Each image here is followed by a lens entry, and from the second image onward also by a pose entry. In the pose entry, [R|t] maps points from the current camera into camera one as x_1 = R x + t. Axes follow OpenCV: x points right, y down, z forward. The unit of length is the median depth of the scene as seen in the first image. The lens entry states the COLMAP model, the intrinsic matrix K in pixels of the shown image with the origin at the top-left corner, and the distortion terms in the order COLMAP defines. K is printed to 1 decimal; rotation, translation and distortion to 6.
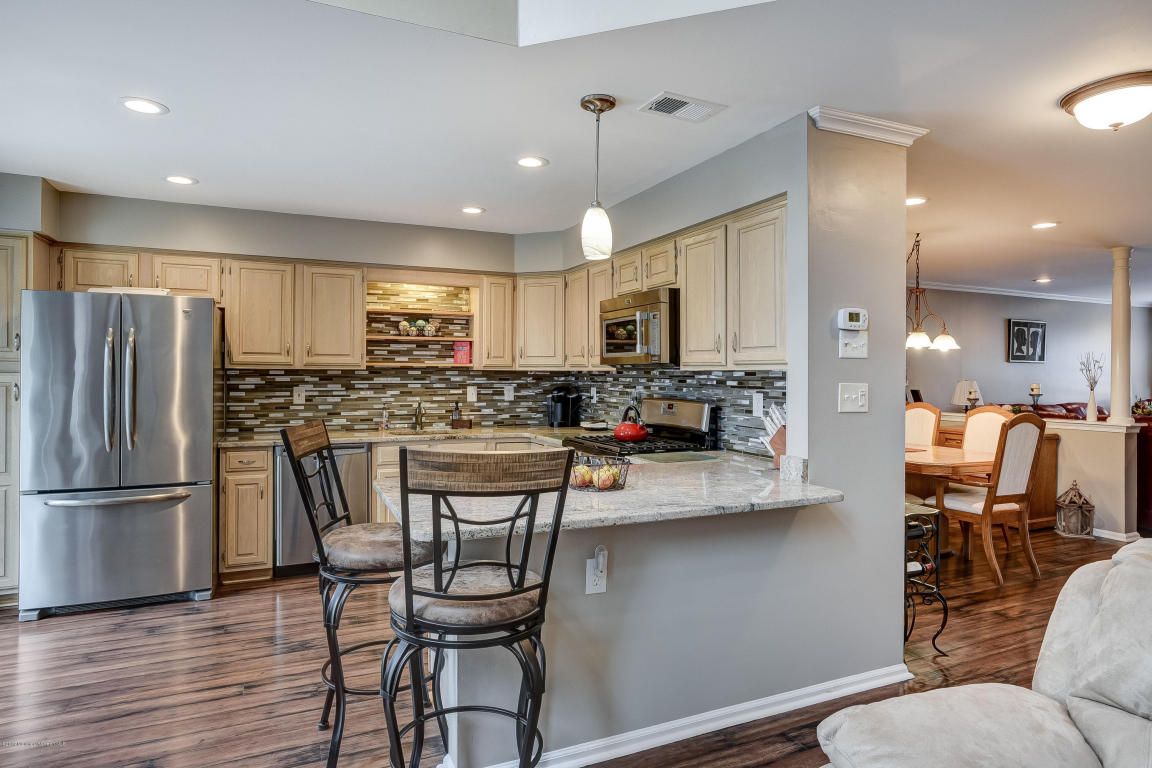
lens RADIAL K [[682.9, 0, 571.3], [0, 682.9, 374.0], [0, 0, 1]] dist [-0.027503, 0.020557]
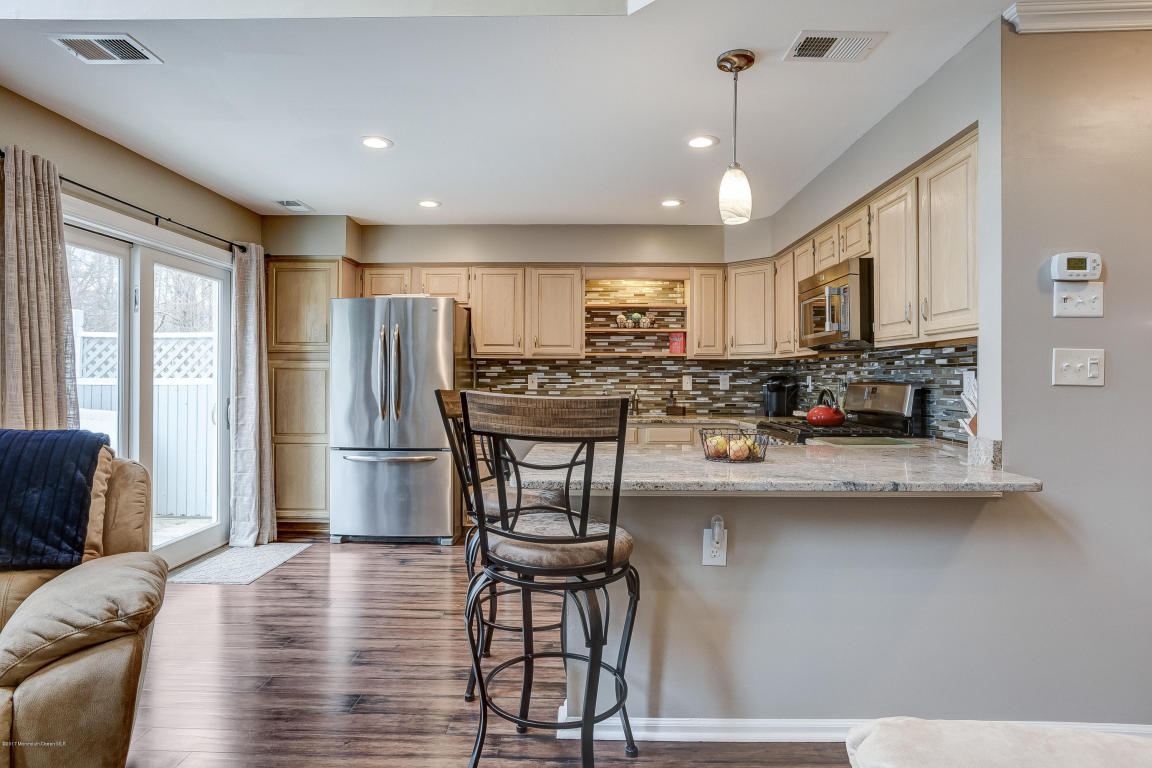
lens RADIAL K [[629.2, 0, 552.4], [0, 629.2, 377.2], [0, 0, 1]] dist [-0.032083, 0.018677]
pose [[0.899520, 0.000038, -0.436880, 0.132814], [-0.002129, 0.999988, -0.004298, 0.037413], [0.436875, 0.004796, 0.899510, 0.064901]]
